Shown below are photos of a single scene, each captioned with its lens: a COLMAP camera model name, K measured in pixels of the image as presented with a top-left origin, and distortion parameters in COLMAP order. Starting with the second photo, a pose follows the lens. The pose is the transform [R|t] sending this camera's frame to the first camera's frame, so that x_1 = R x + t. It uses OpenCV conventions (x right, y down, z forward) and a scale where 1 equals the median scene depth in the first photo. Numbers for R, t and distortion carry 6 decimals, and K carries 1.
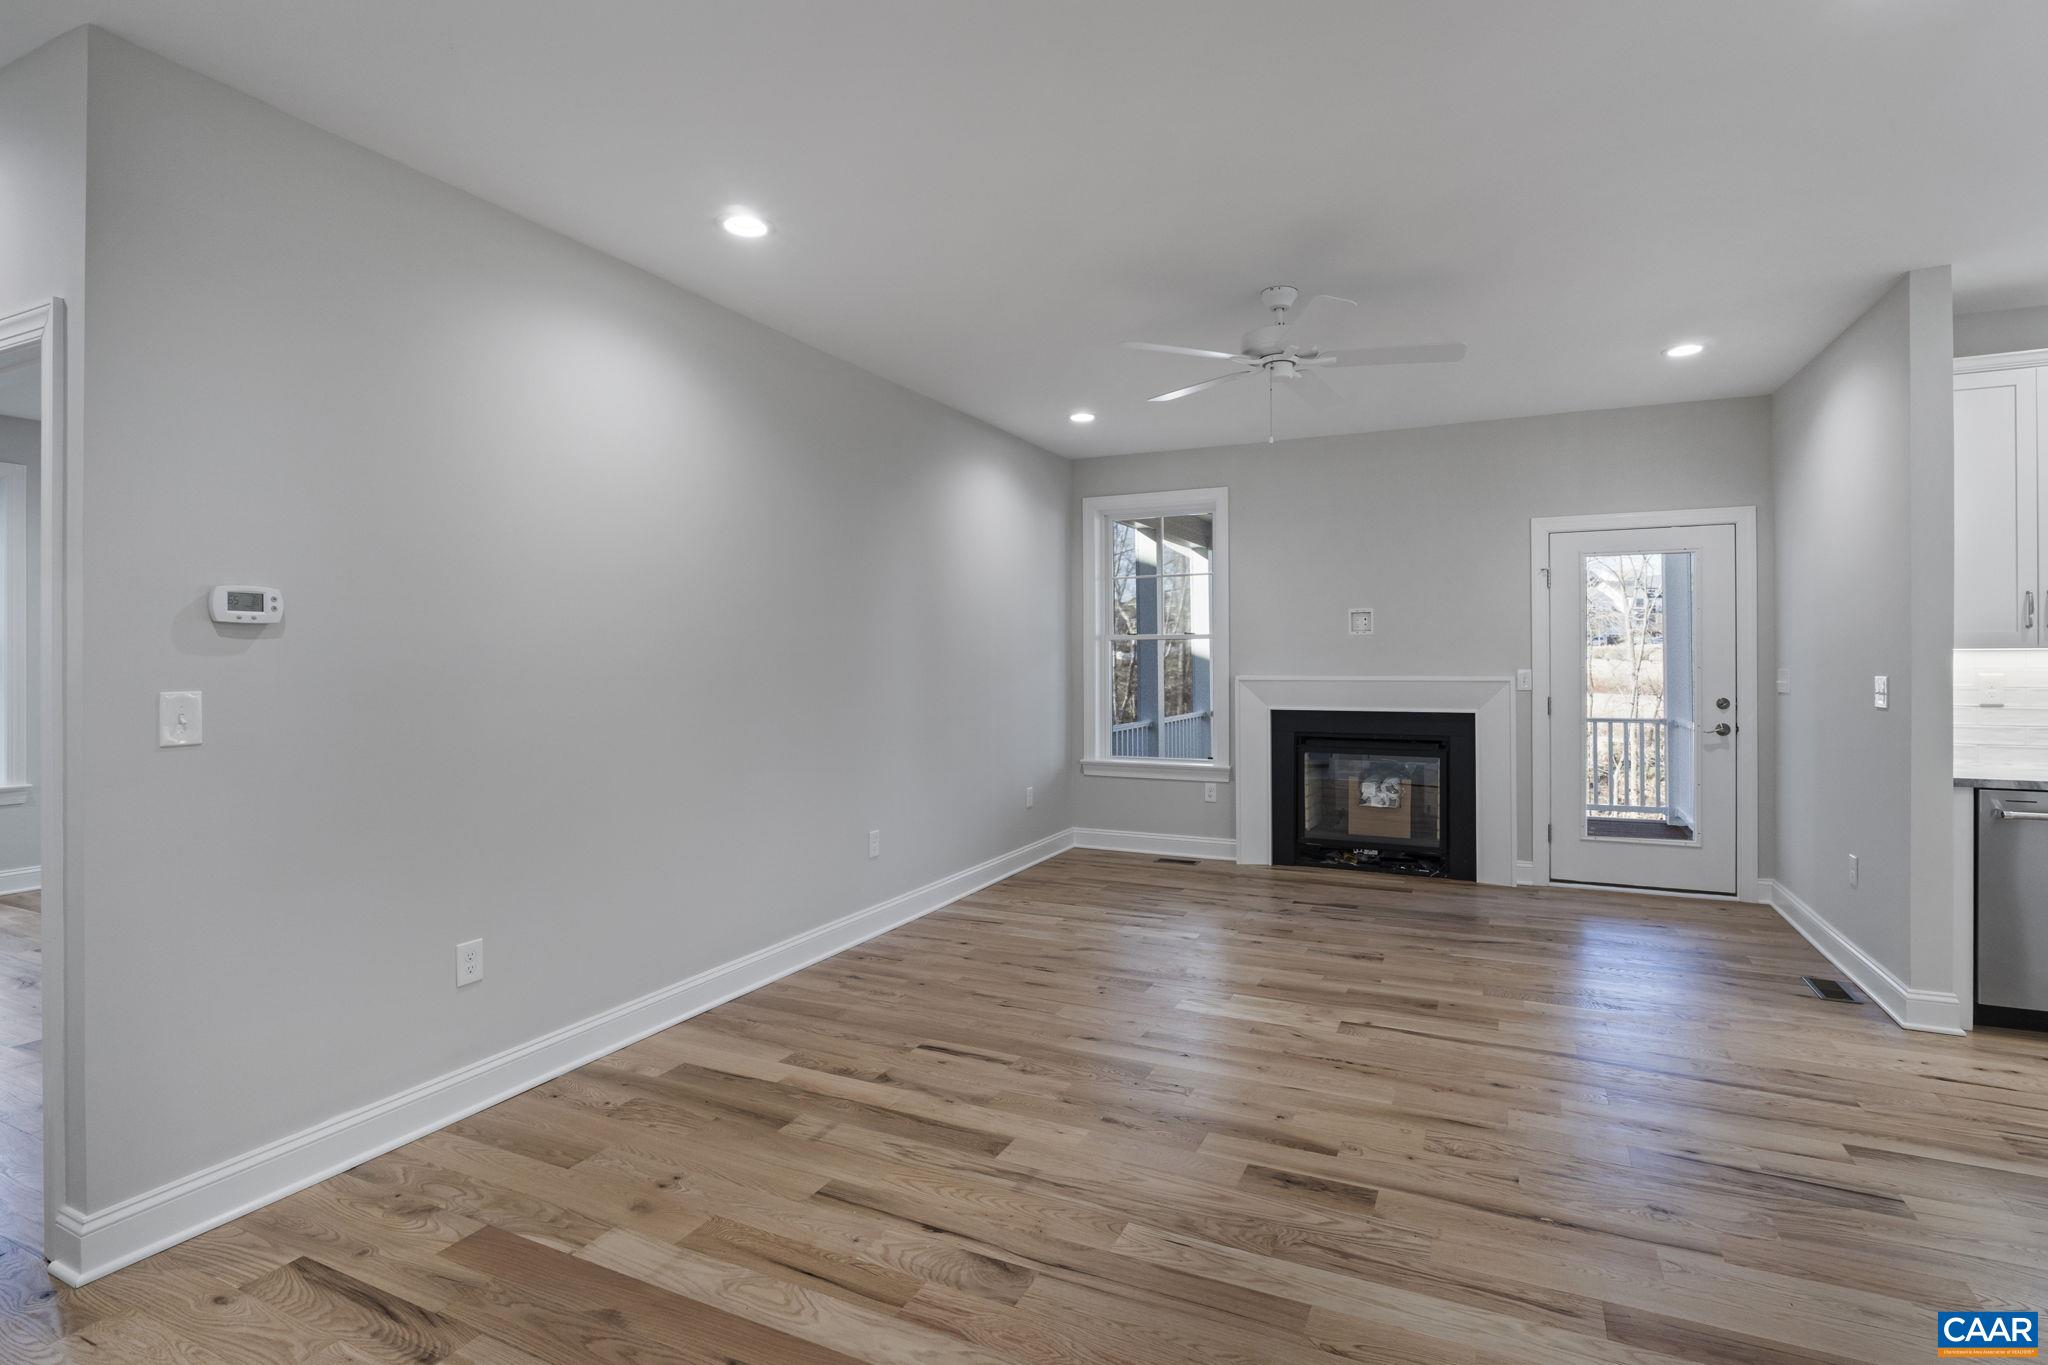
lens RADIAL K [[1012.5, 0, 1020.0], [0, 1012.5, 653.5], [0, 0, 1]] dist [-0.004213, -0.000531]
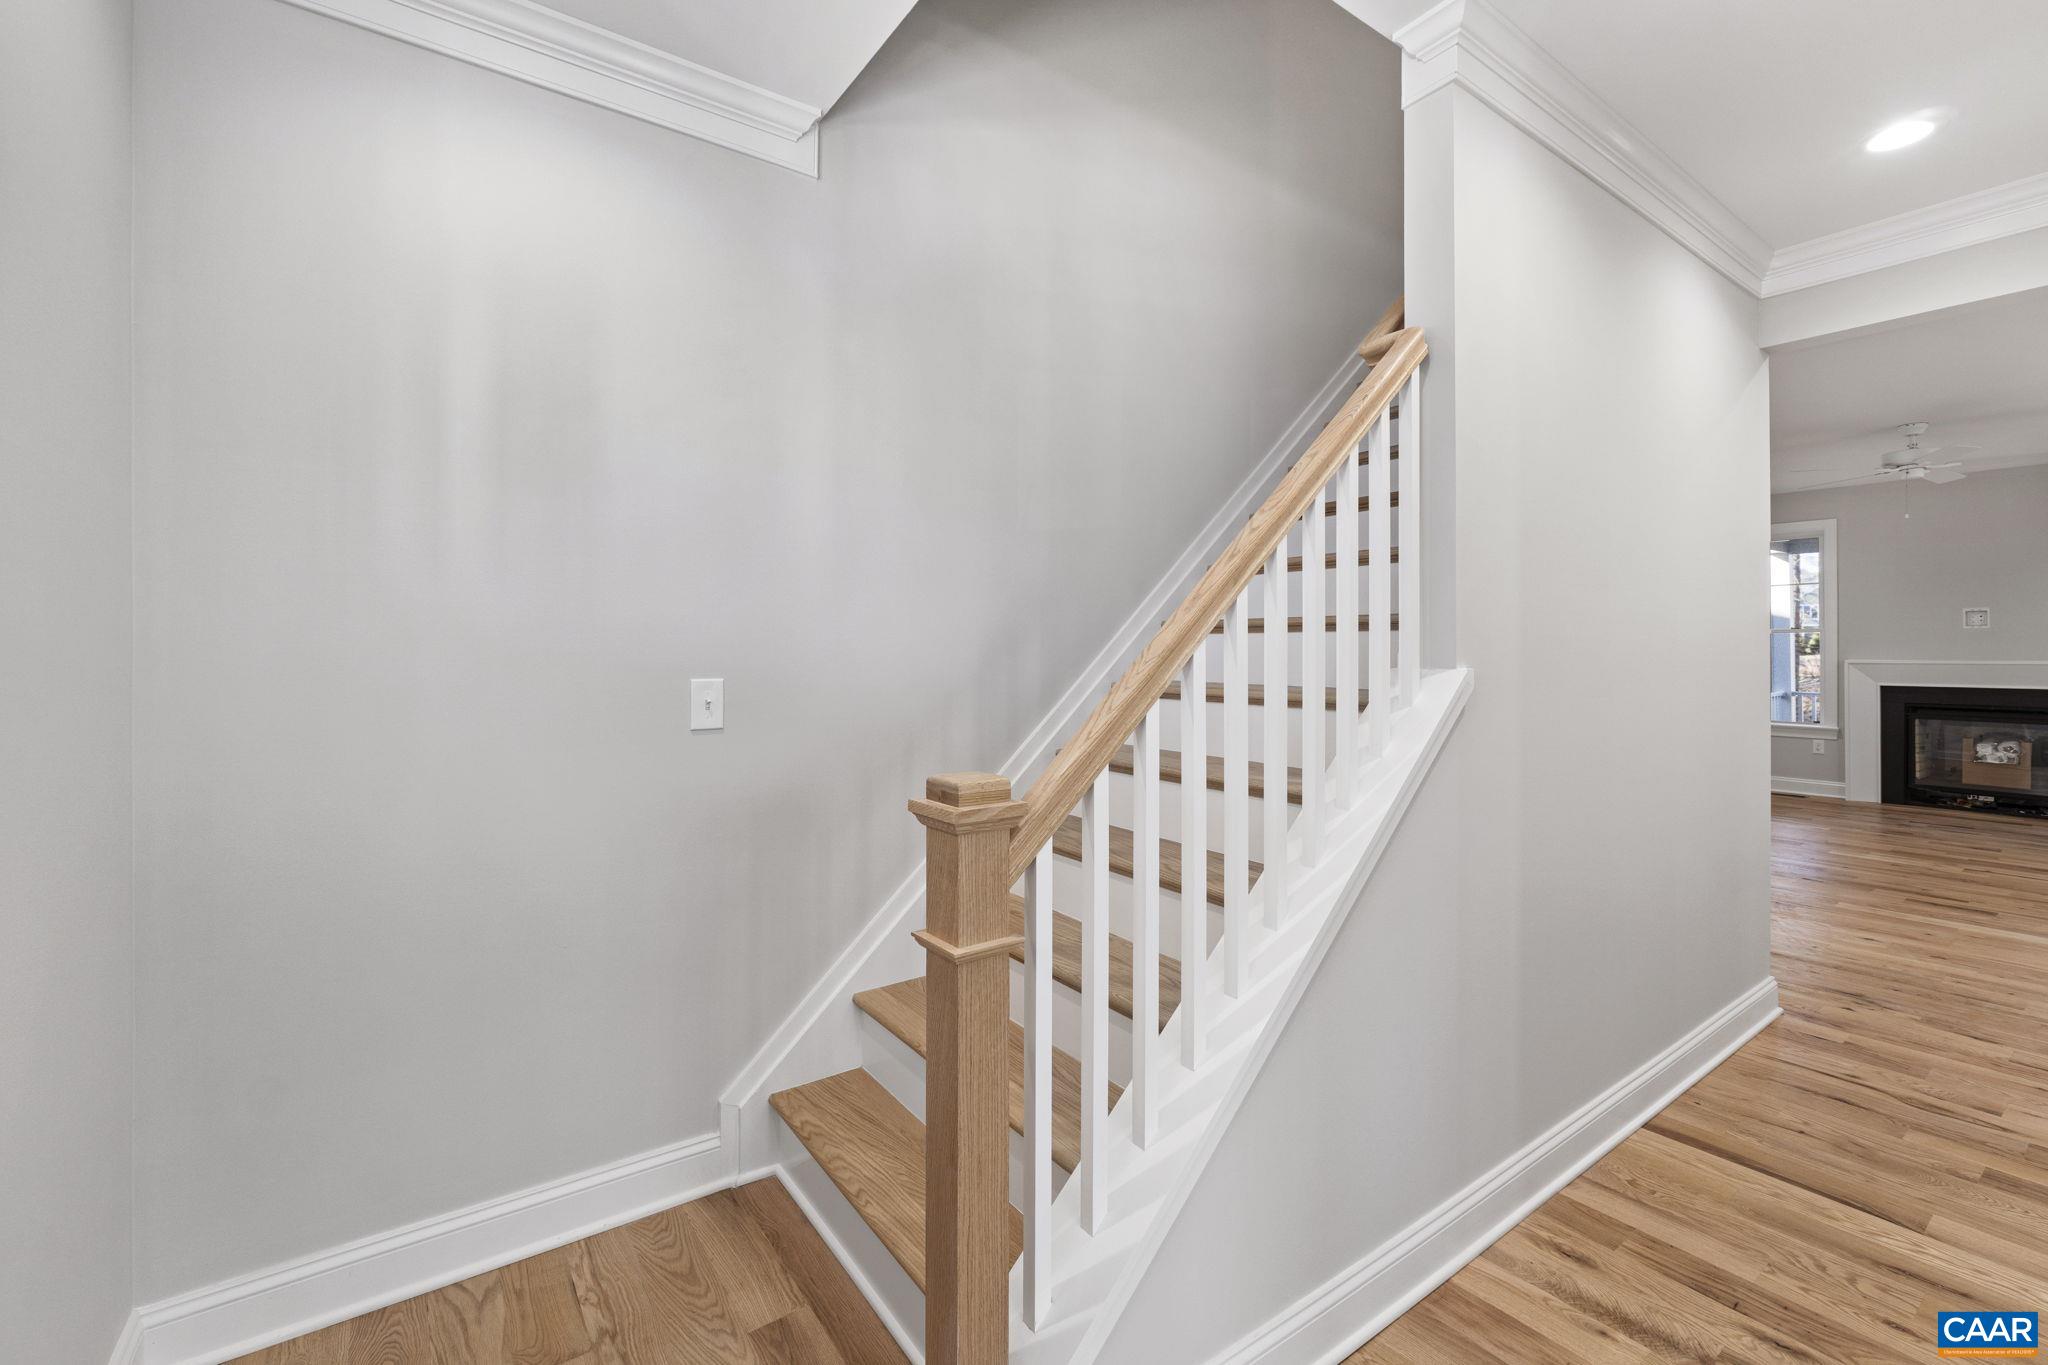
lens RADIAL K [[857.4, 0, 1000.8], [0, 857.4, 652.1], [0, 0, 1]] dist [-0.004993, -0.001344]
pose [[0.867263, -0.000260, -0.497850, -0.197809], [0.005640, 0.999941, 0.009304, -0.006068], [0.497818, -0.010877, 0.867213, -0.545223]]
